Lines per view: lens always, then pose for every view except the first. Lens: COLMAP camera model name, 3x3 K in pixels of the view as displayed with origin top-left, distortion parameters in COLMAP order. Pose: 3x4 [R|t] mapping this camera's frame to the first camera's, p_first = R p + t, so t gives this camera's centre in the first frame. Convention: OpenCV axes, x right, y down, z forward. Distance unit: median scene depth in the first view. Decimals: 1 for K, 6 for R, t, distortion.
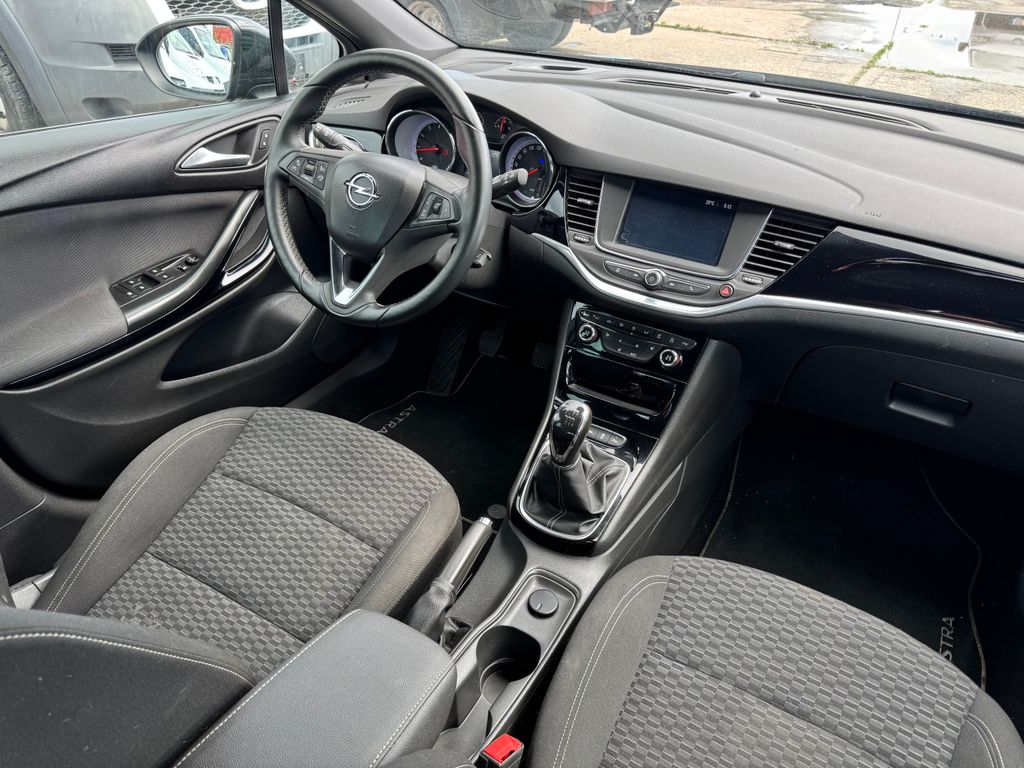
lens RADIAL K [[723.4, 0, 509.0], [0, 723.4, 383.9], [0, 0, 1]] dist [0.054374, -0.044434]
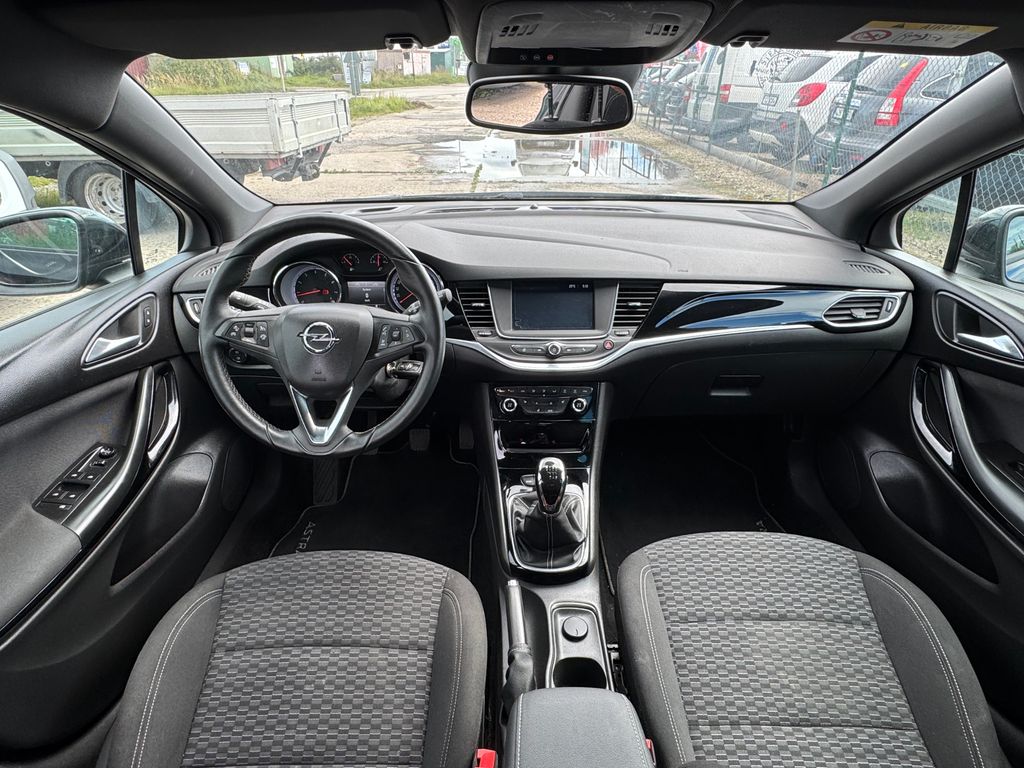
lens RADIAL K [[589.0, 0, 502.5], [0, 589.0, 386.6], [0, 0, 1]] dist [-0.008555, 0.010128]
pose [[0.866368, -0.269535, 0.420425, -0.331034], [0.309324, 0.950544, -0.028029, -0.080563], [-0.392077, 0.154331, 0.906894, 0.097332]]
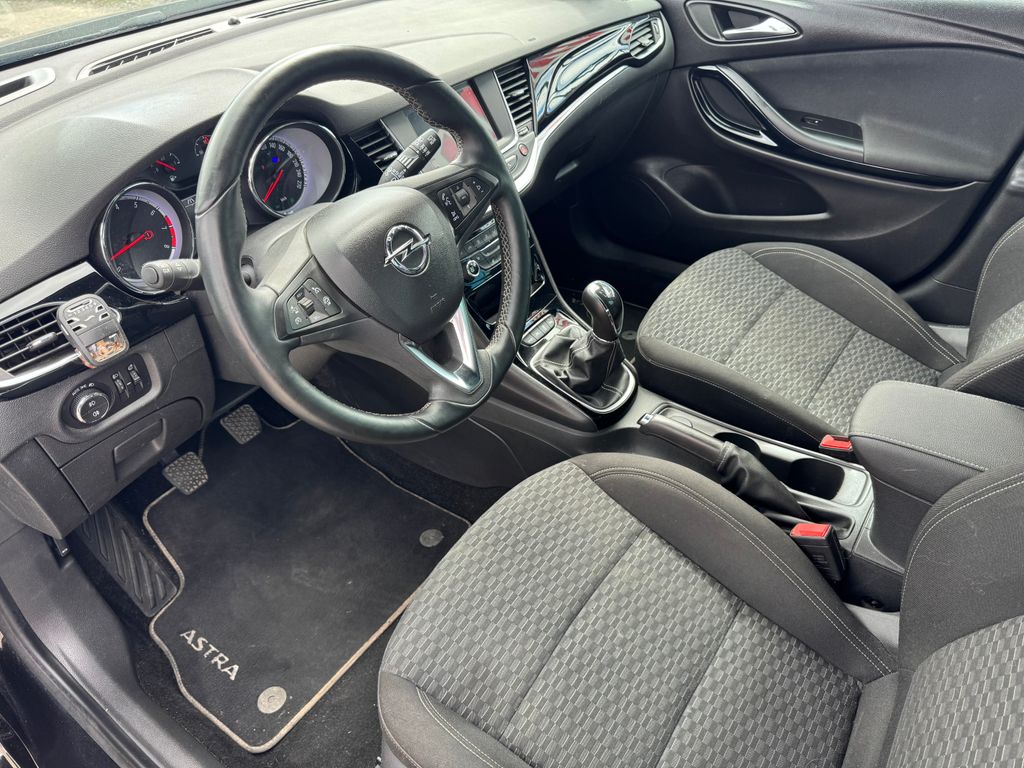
lens RADIAL K [[723.4, 0, 515.5], [0, 723.4, 381.4], [0, 0, 1]] dist [0.054374, -0.044434]
pose [[0.092539, -0.656677, 0.748473, -0.740201], [0.579191, 0.646942, 0.495988, -0.437411], [-0.809923, 0.387610, 0.440209, 0.623046]]
